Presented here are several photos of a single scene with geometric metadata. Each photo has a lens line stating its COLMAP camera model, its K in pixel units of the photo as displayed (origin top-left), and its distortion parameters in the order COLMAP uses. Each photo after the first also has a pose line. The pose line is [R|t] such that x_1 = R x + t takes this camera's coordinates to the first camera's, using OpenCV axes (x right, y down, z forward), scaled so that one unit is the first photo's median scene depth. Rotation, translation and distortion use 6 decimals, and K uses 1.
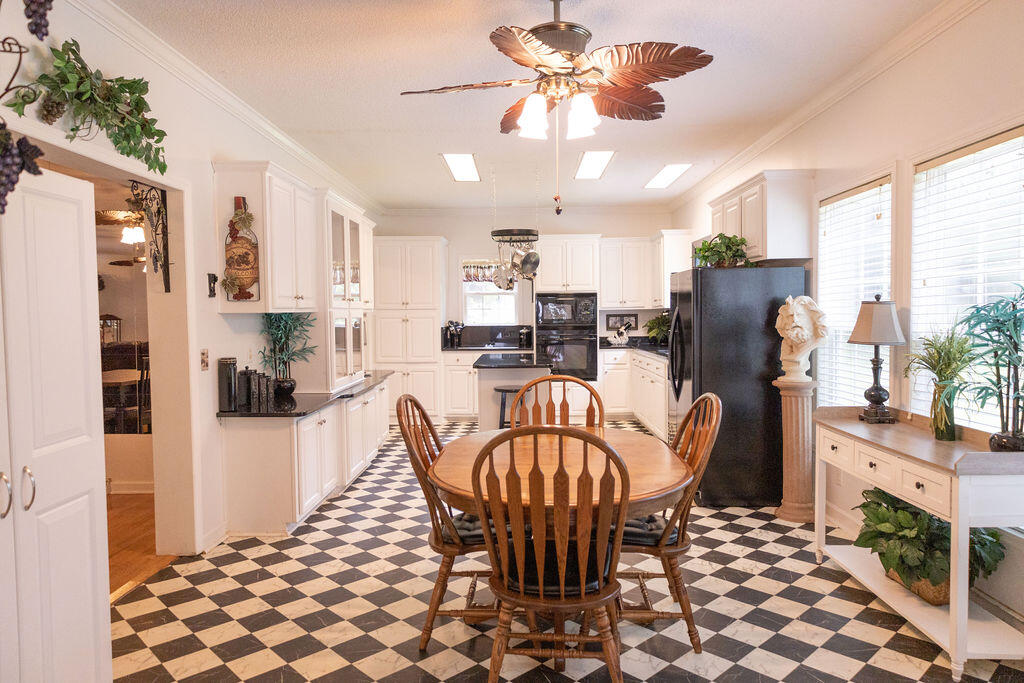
lens RADIAL K [[667.2, 0, 510.5], [0, 667.2, 340.5], [0, 0, 1]] dist [-0.009462, -0.001318]
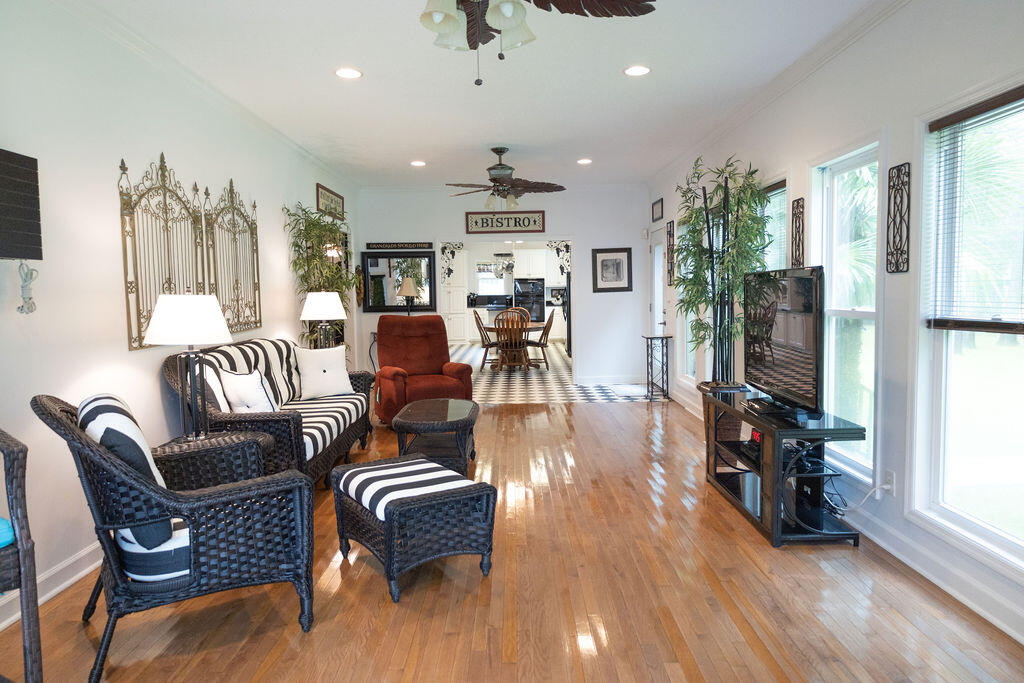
lens RADIAL K [[667.2, 0, 512.8], [0, 667.2, 336.6], [0, 0, 1]] dist [-0.009462, -0.001318]
pose [[0.999899, -0.004927, 0.013329, 0.005333], [0.004523, 0.999533, 0.030209, 0.042438], [-0.013472, -0.030146, 0.999455, -1.010857]]
